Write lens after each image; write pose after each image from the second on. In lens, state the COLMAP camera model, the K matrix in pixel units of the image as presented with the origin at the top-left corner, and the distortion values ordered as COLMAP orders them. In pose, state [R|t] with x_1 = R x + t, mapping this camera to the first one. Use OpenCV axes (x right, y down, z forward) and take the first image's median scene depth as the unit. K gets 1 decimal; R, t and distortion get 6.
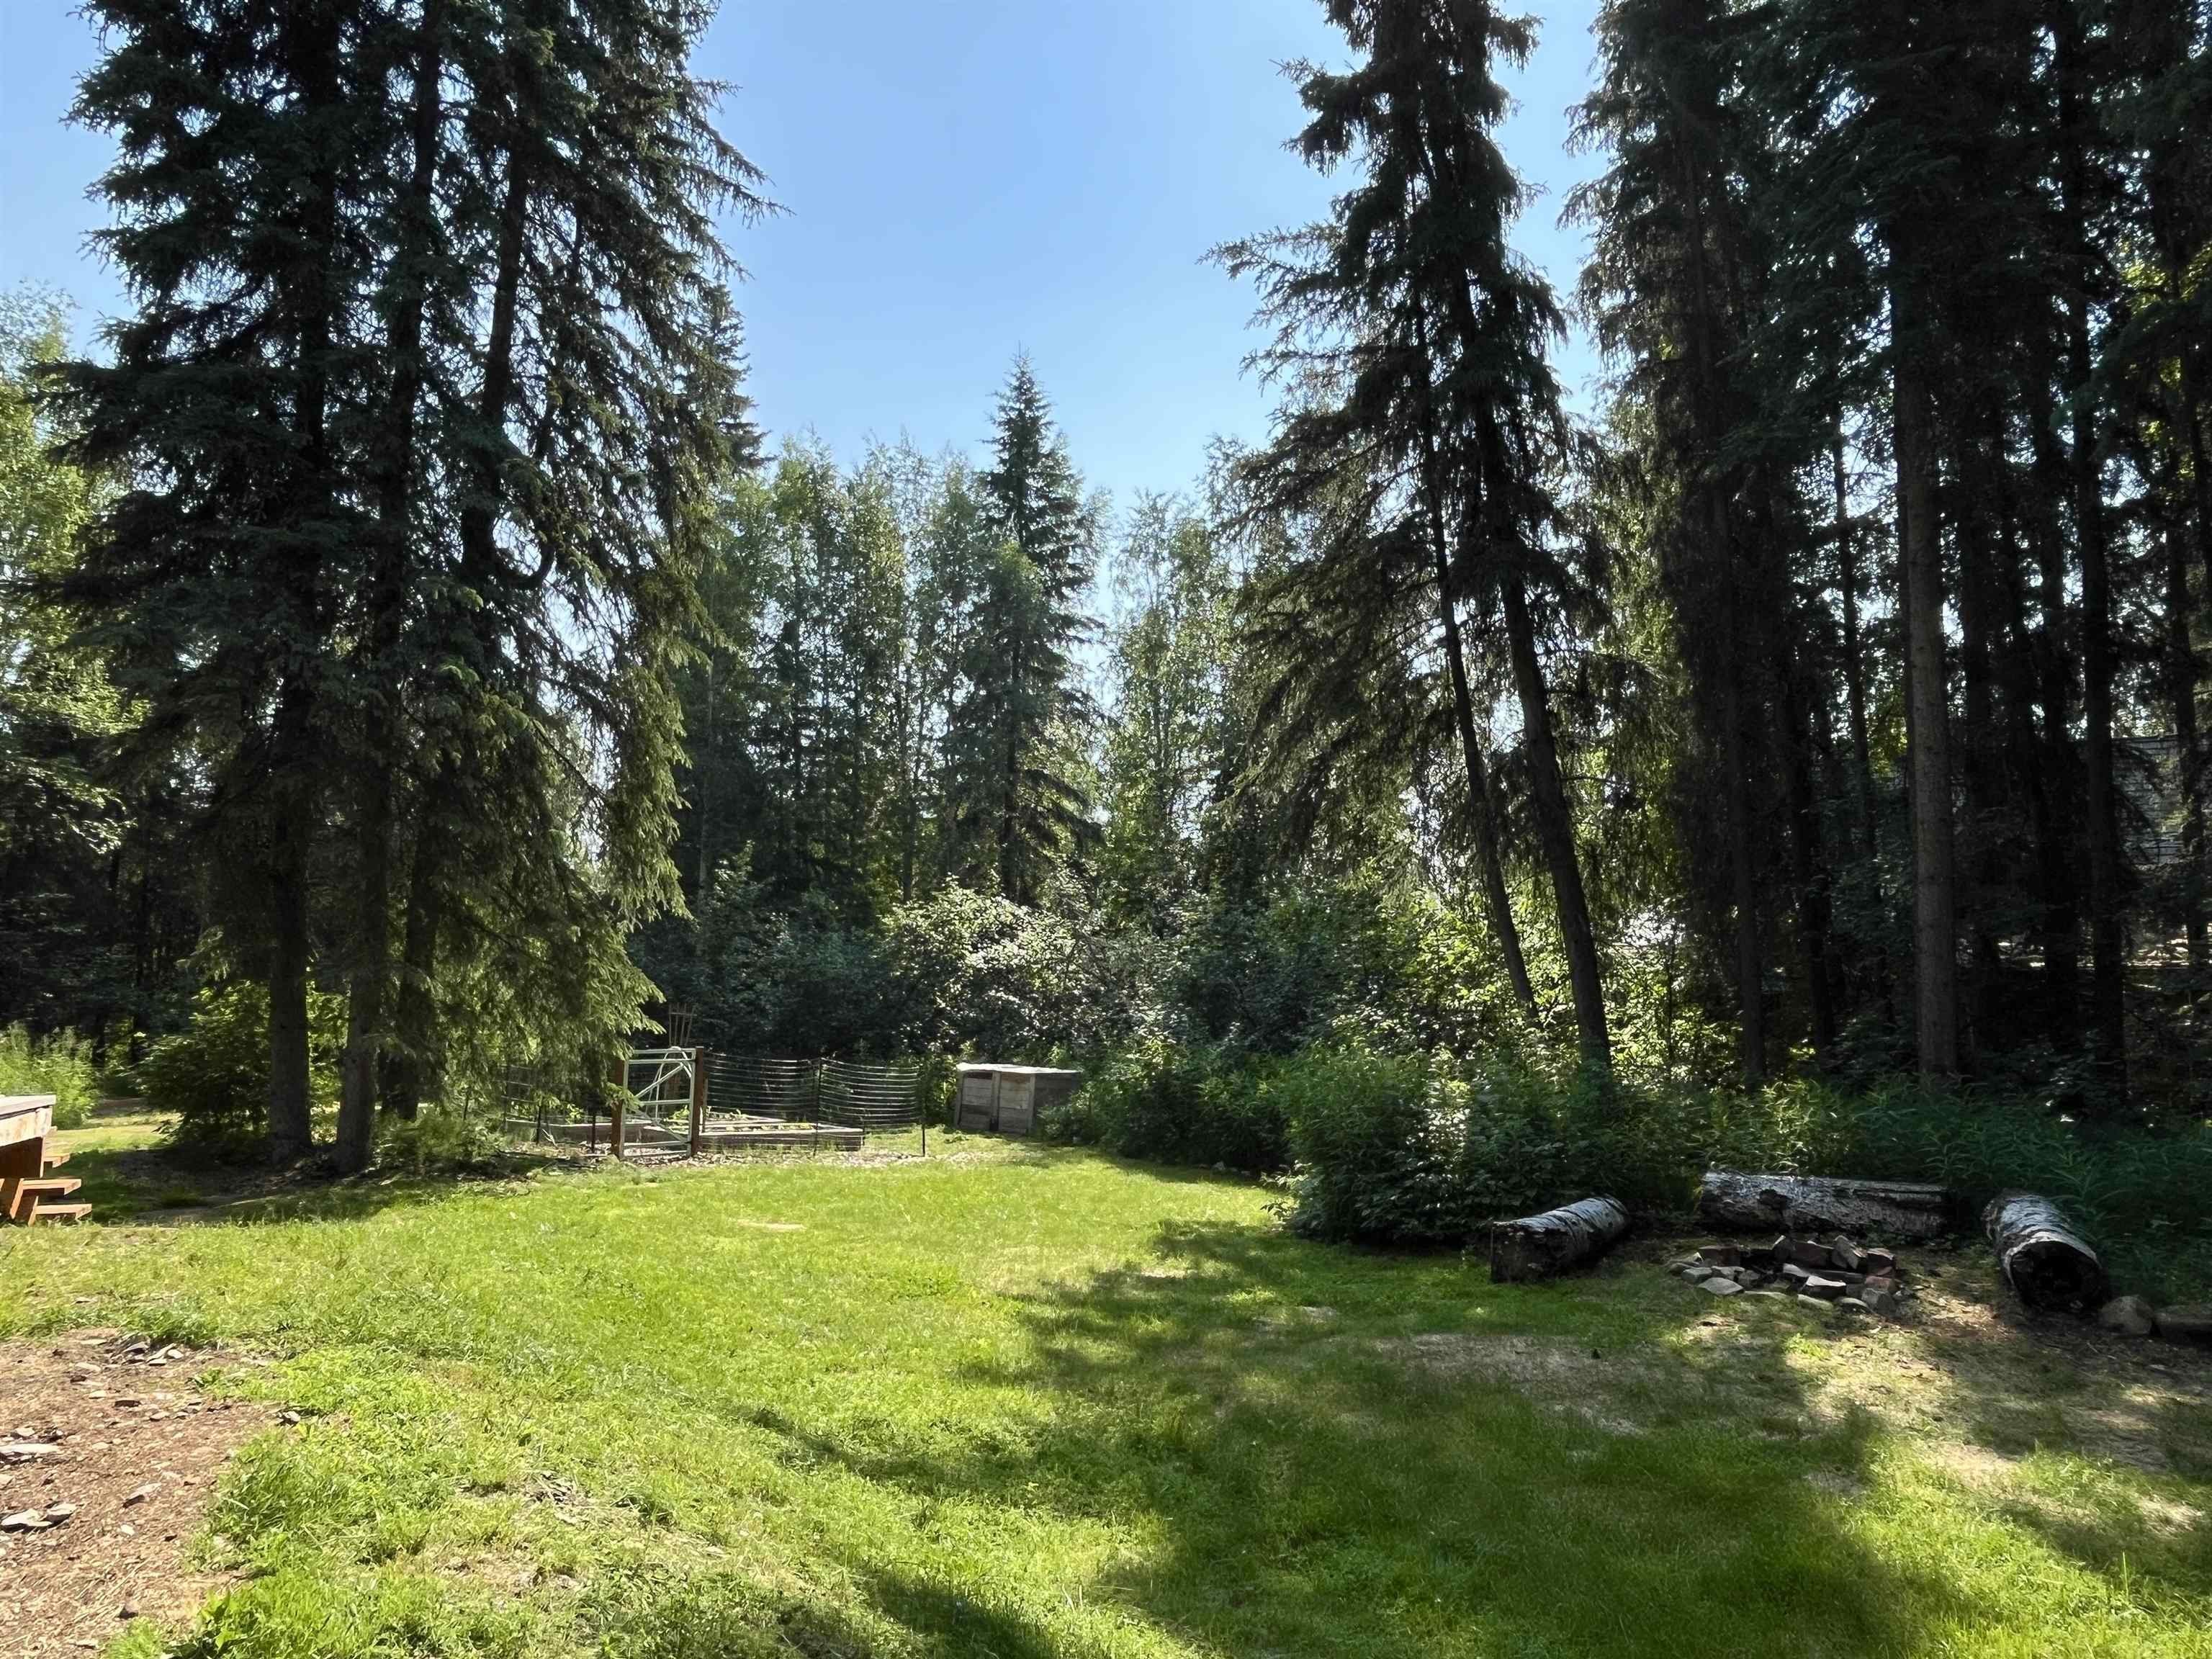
lens RADIAL K [[1701.8, 0, 1106.0], [0, 1701.8, 829.5], [0, 0, 1]] dist [0.001364, 0.000509]
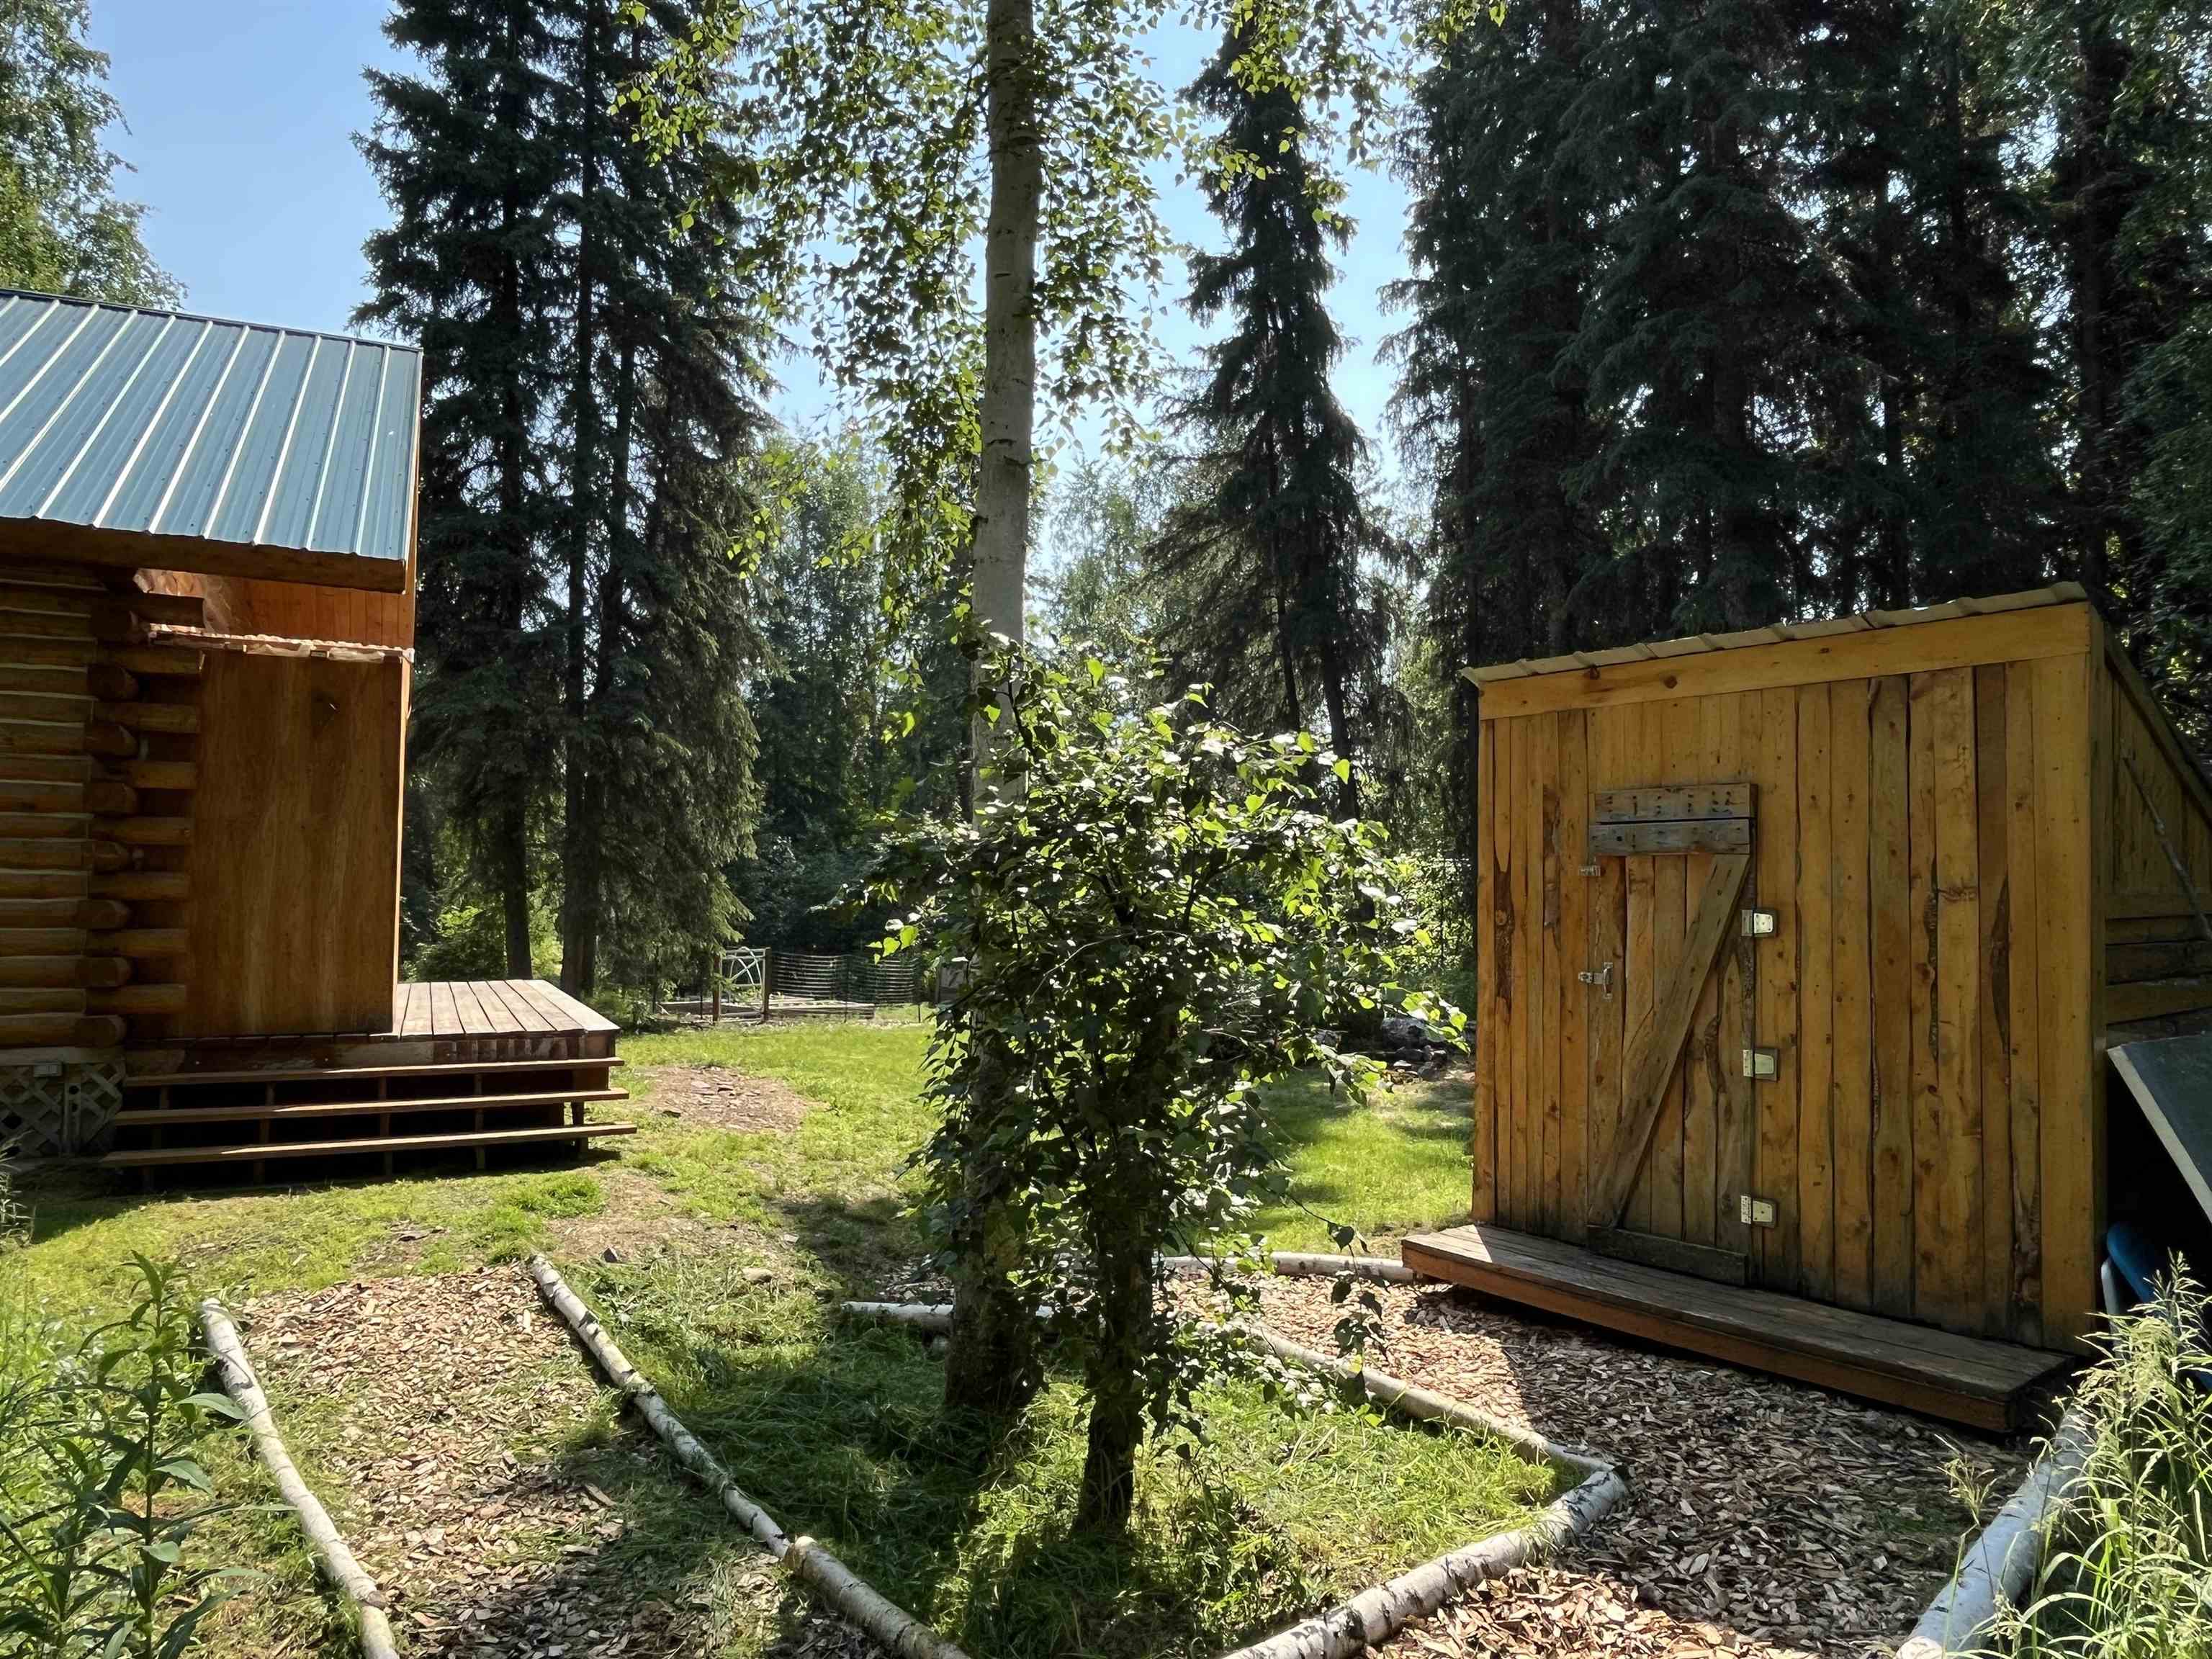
lens RADIAL K [[1701.8, 0, 1106.0], [0, 1701.8, 829.5], [0, 0, 1]] dist [0.001364, 0.000509]
pose [[0.999381, 0.003992, 0.034965, 0.001310], [-0.006284, 0.997821, 0.065684, -0.065117], [-0.034627, -0.065863, 0.997228, -0.414967]]
